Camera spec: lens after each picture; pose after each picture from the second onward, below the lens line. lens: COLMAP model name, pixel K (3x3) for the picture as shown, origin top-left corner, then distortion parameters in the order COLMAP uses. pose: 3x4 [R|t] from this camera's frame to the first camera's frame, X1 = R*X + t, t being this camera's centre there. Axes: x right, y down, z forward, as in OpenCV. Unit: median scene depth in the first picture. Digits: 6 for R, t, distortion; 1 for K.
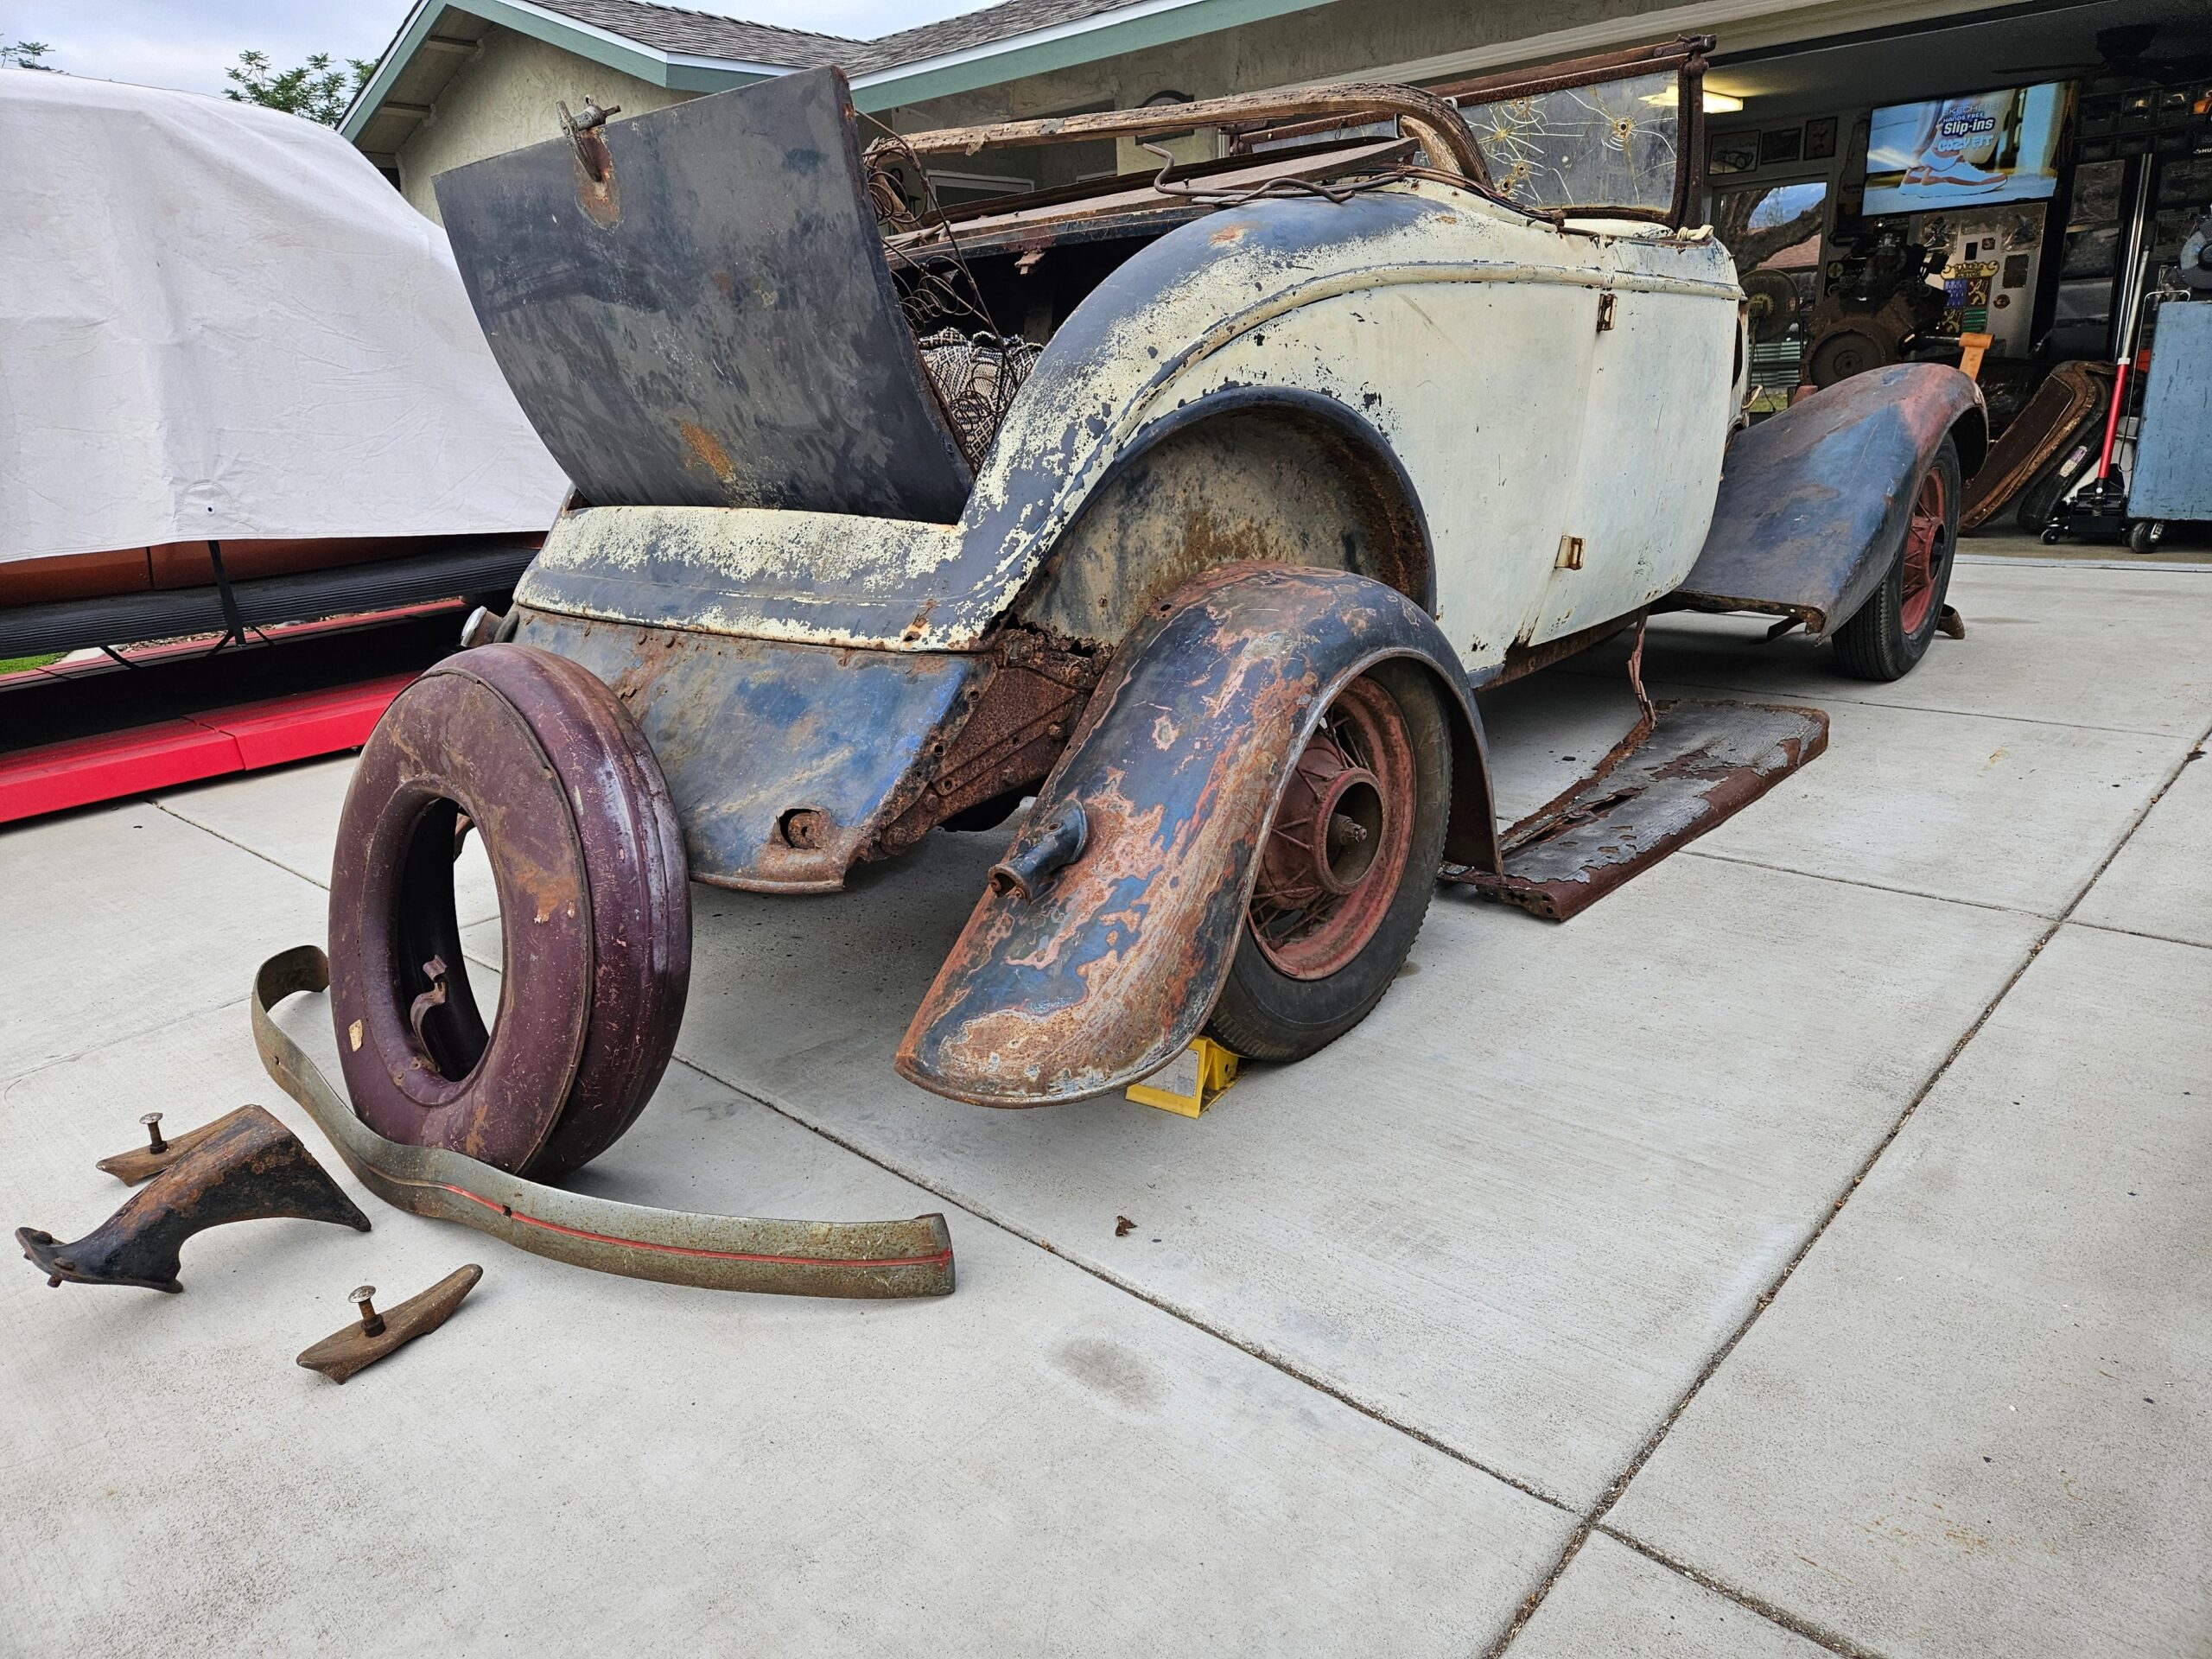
lens RADIAL K [[1462.2, 0, 1084.6], [0, 1462.2, 833.5], [0, 0, 1]] dist [0.069426, -0.045764]
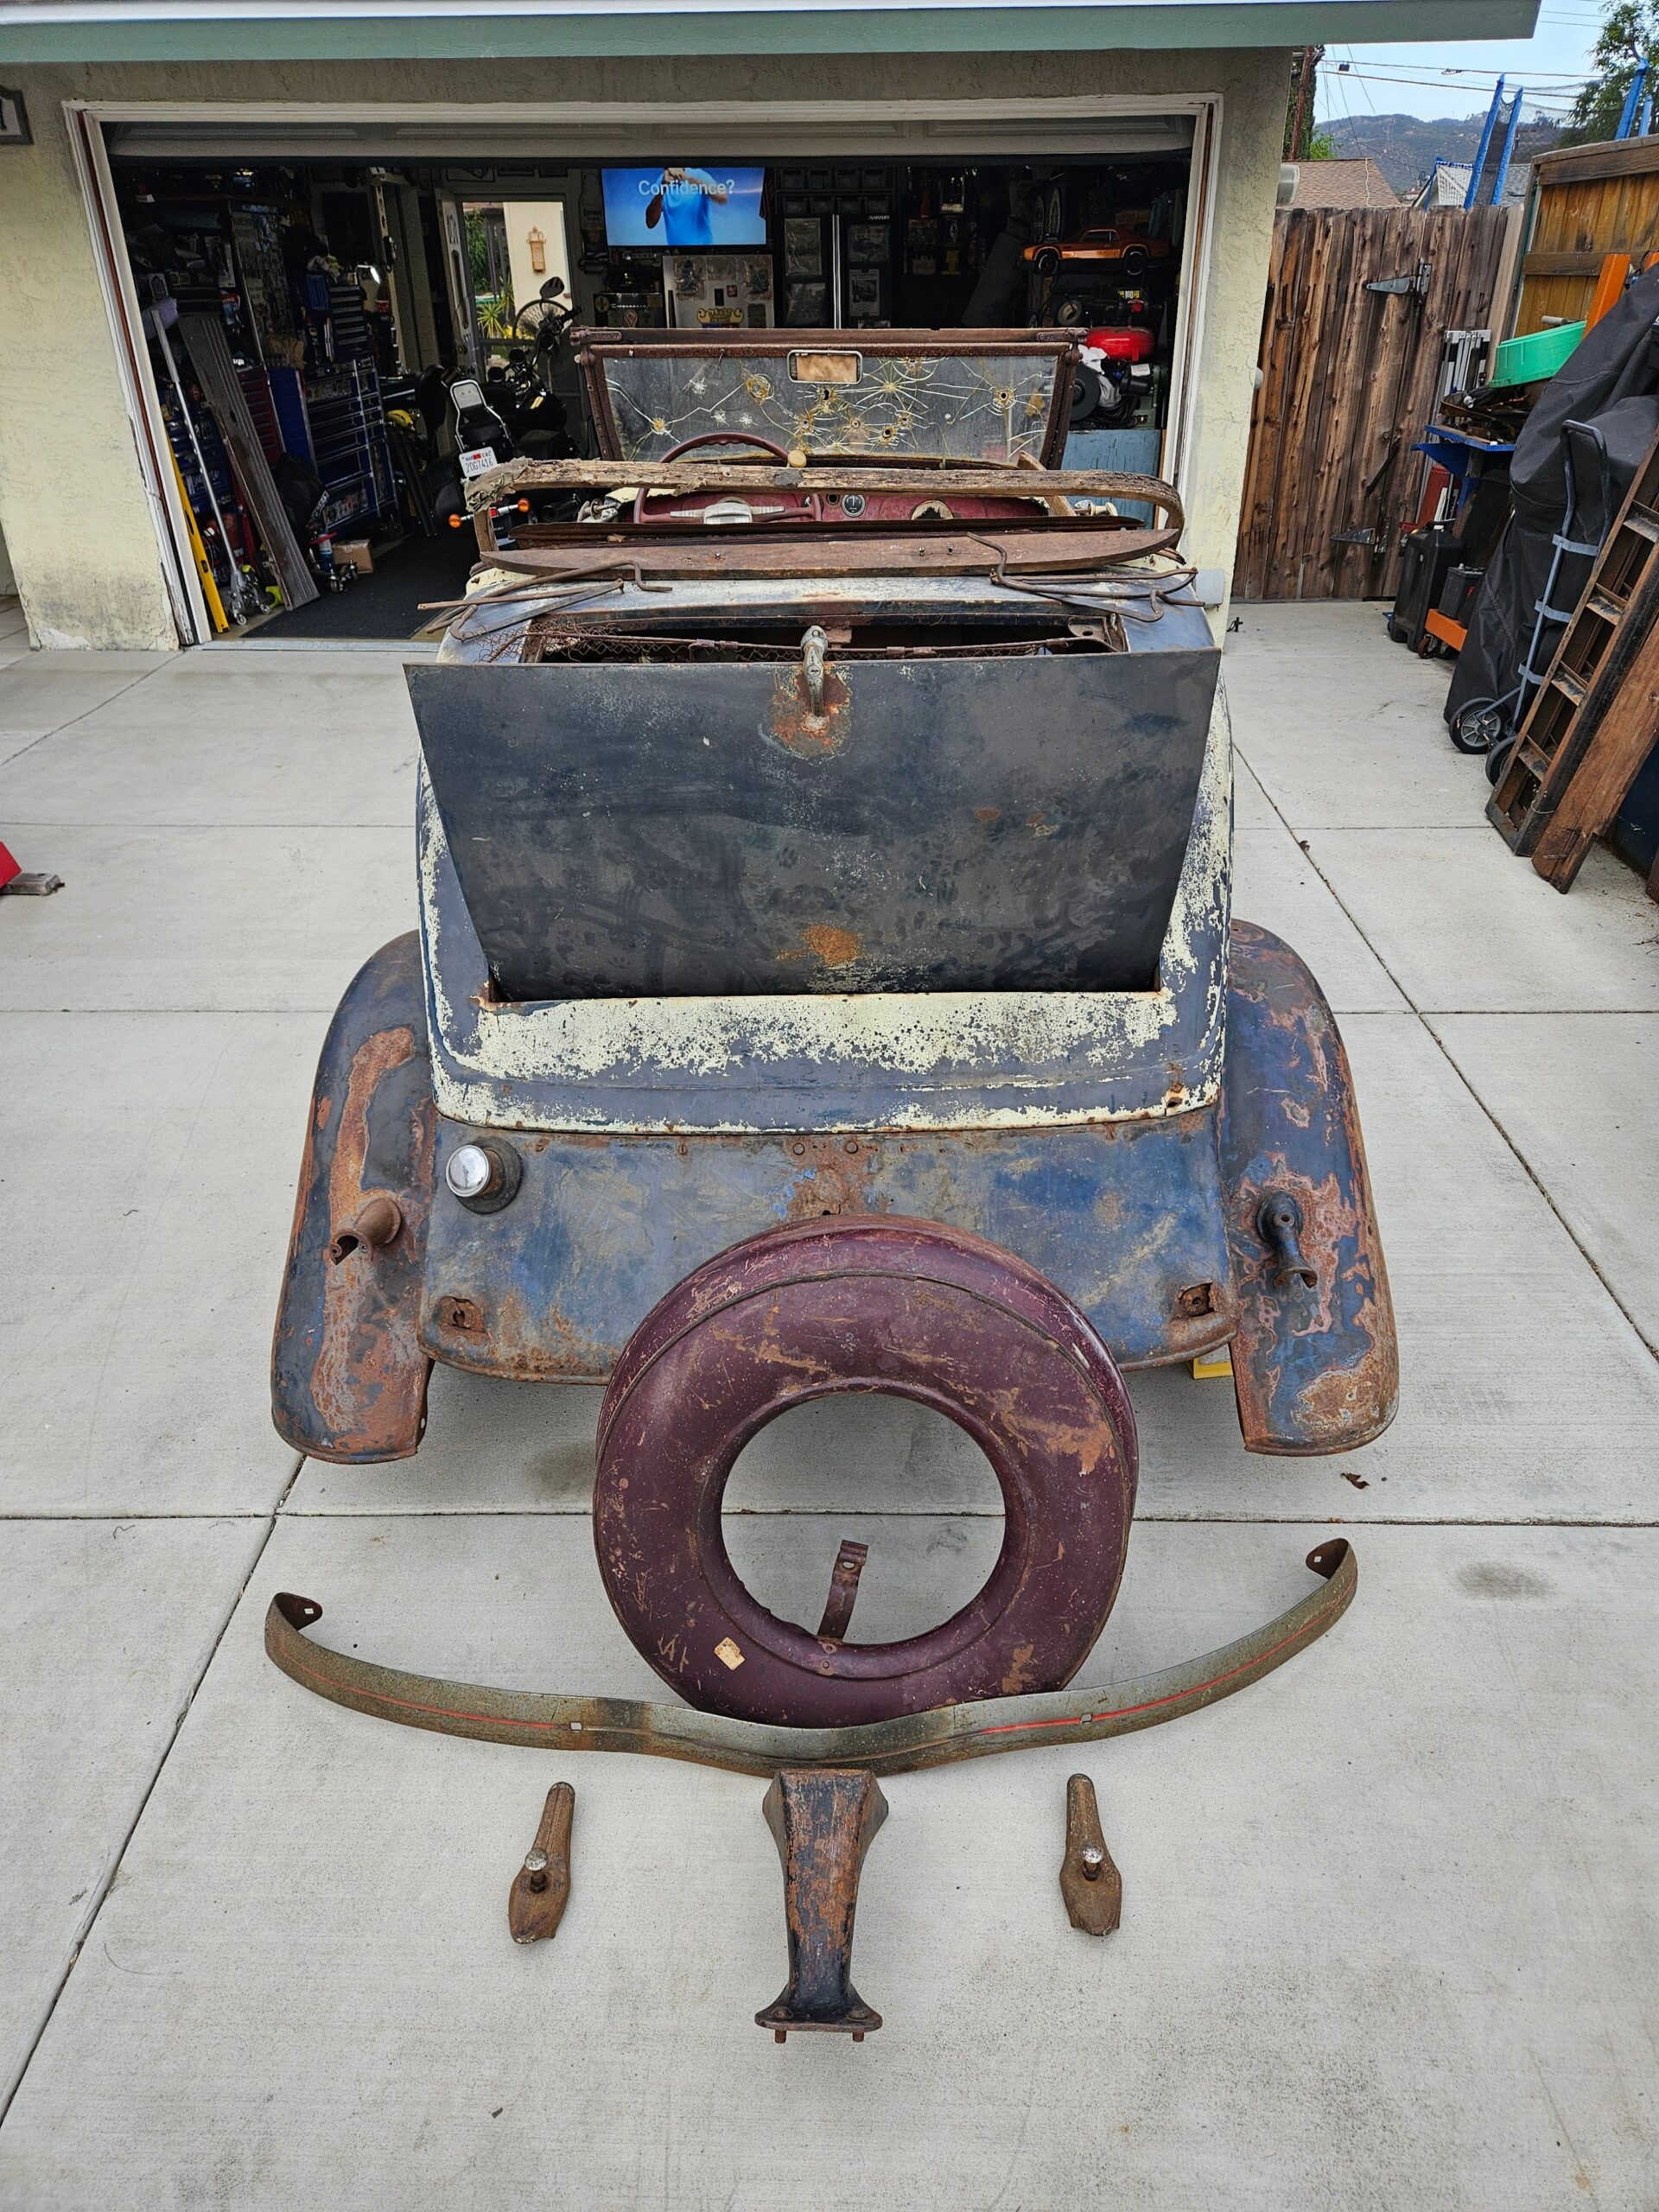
lens RADIAL K [[1462.2, 0, 851.3], [0, 1462.2, 1115.5], [0, 0, 1]] dist [0.069426, -0.045764]
pose [[0.740332, -0.302388, 0.600392, -0.935860], [0.176740, 0.949253, 0.260157, -0.439337], [-0.648592, -0.086489, 0.756206, 0.282150]]
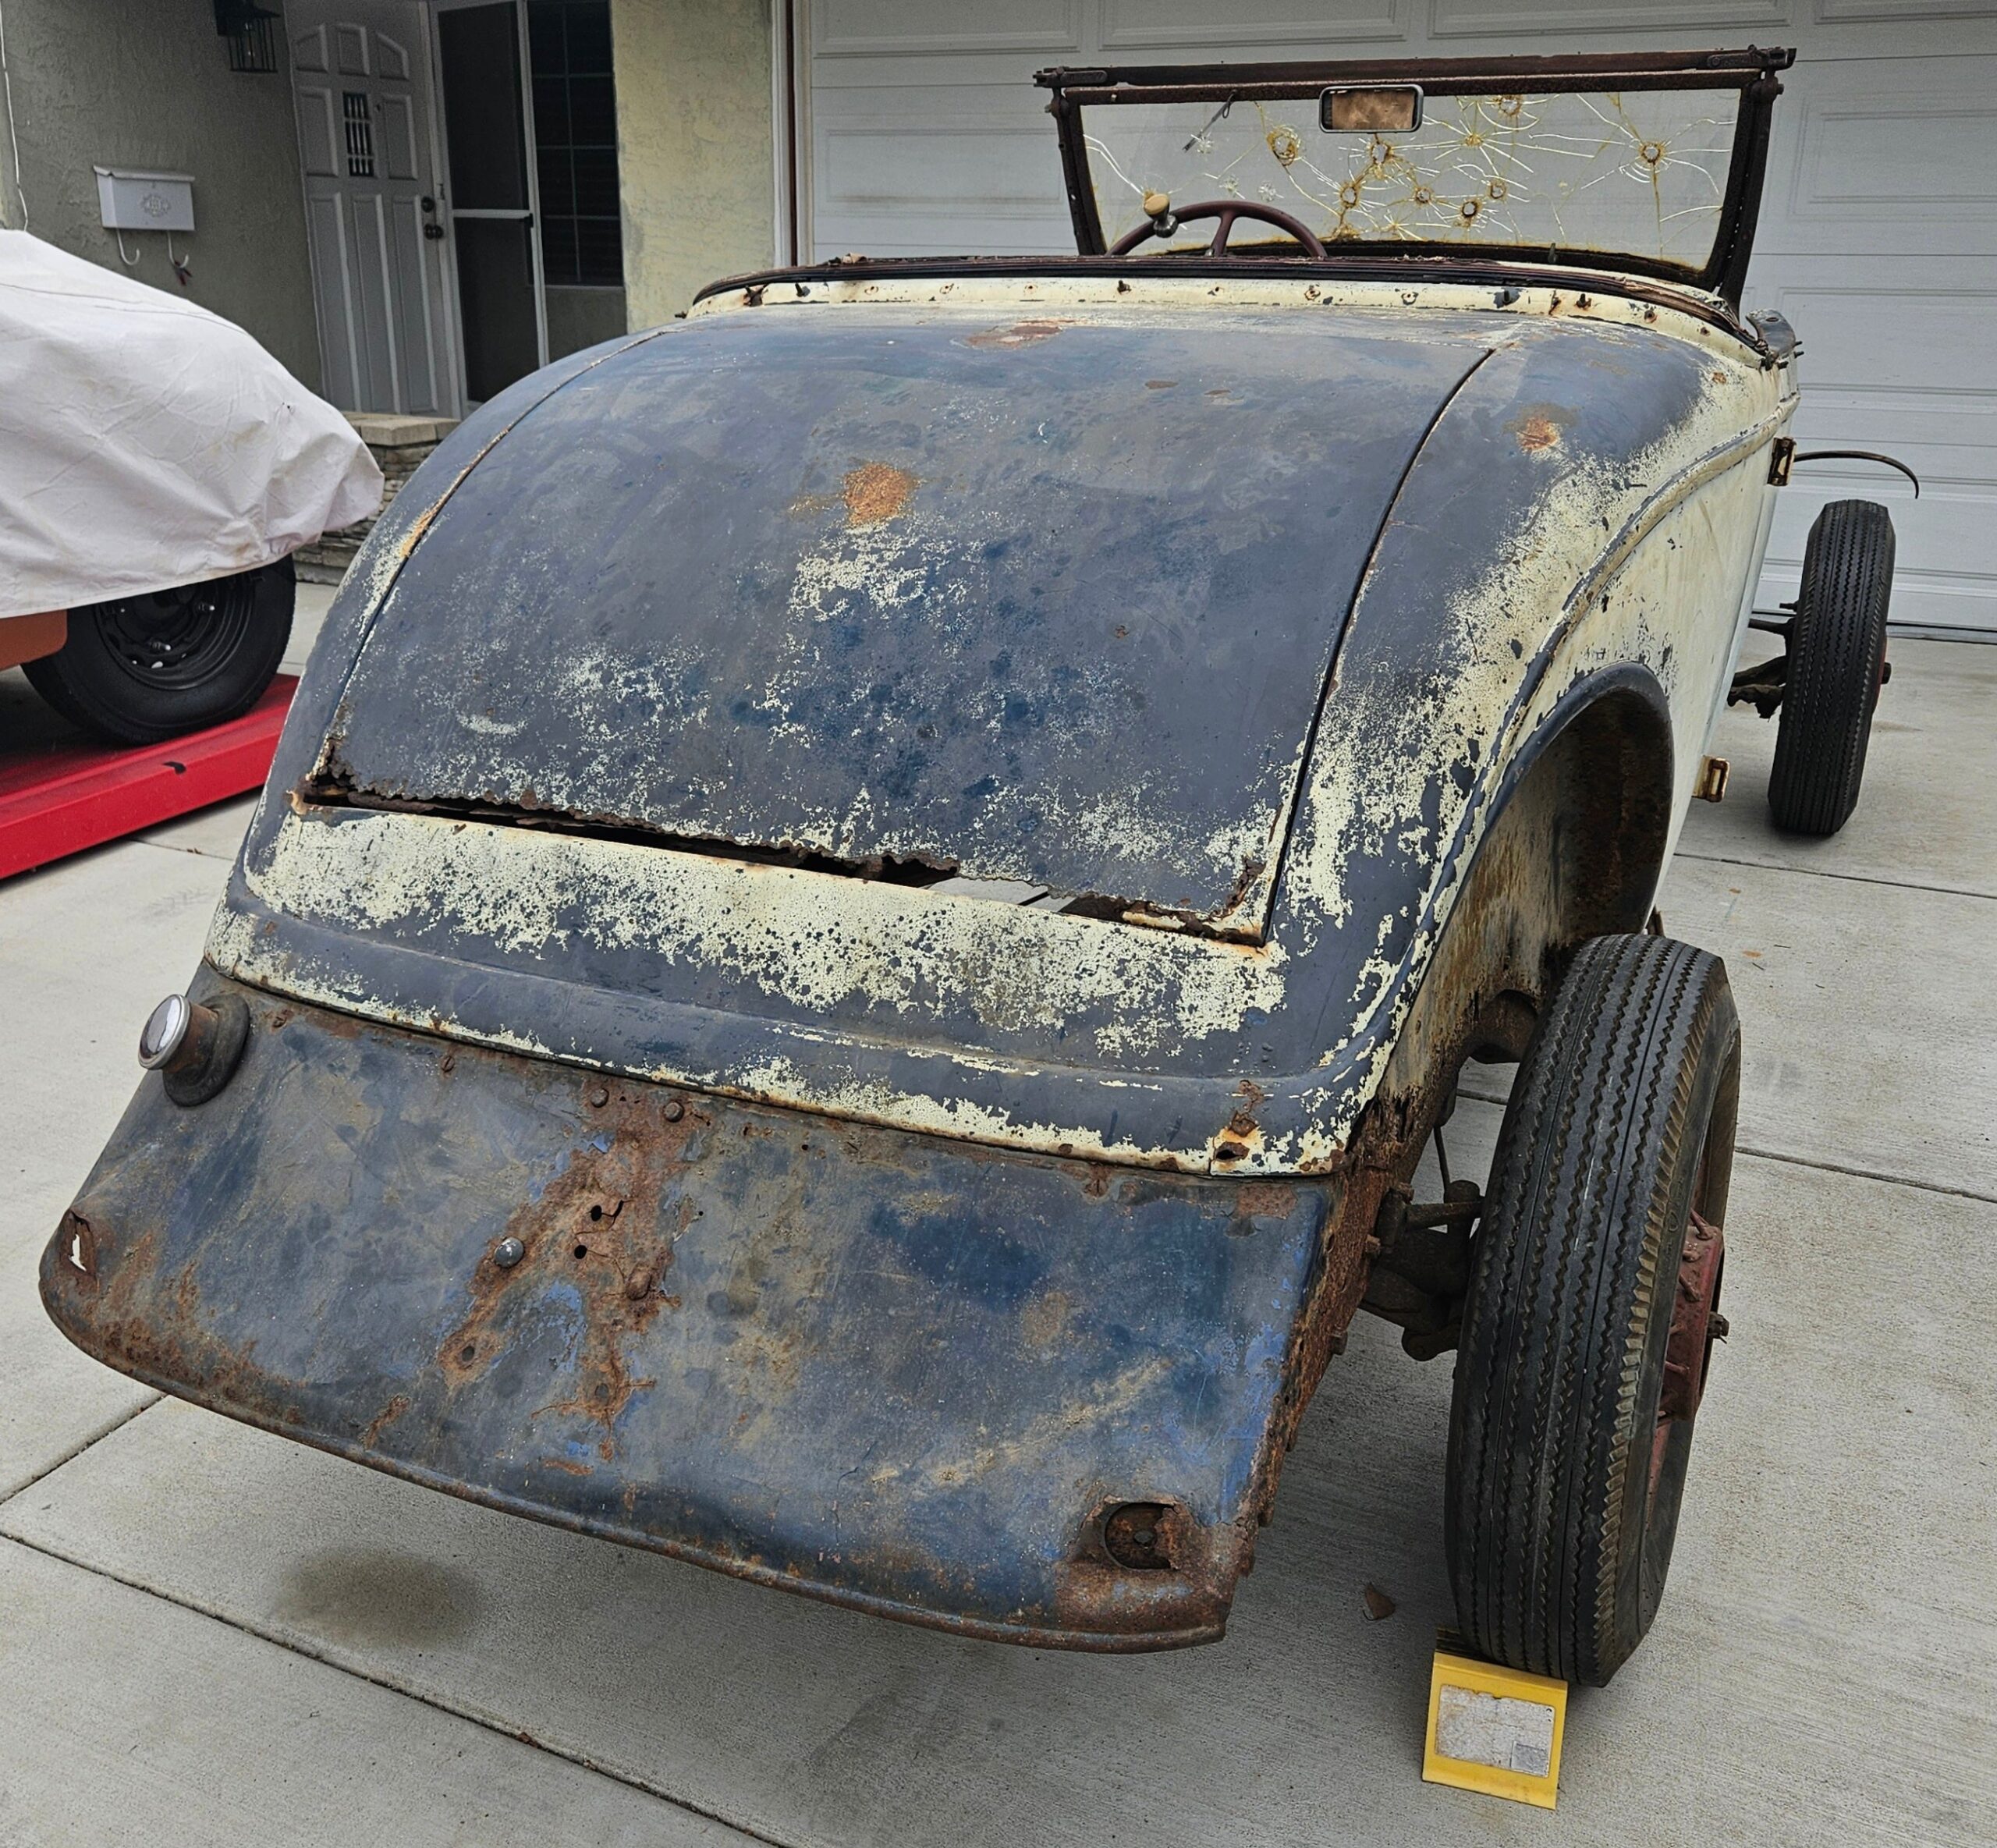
lens RADIAL K [[1964.6, 0, 996.2], [0, 1964.6, 893.8], [0, 0, 1]] dist [0.085711, -0.092590]
pose [[0.955035, -0.048135, 0.292560, -0.414249], [0.041003, 0.998694, 0.030467, -0.252451], [-0.293645, -0.017101, 0.955762, 0.247430]]
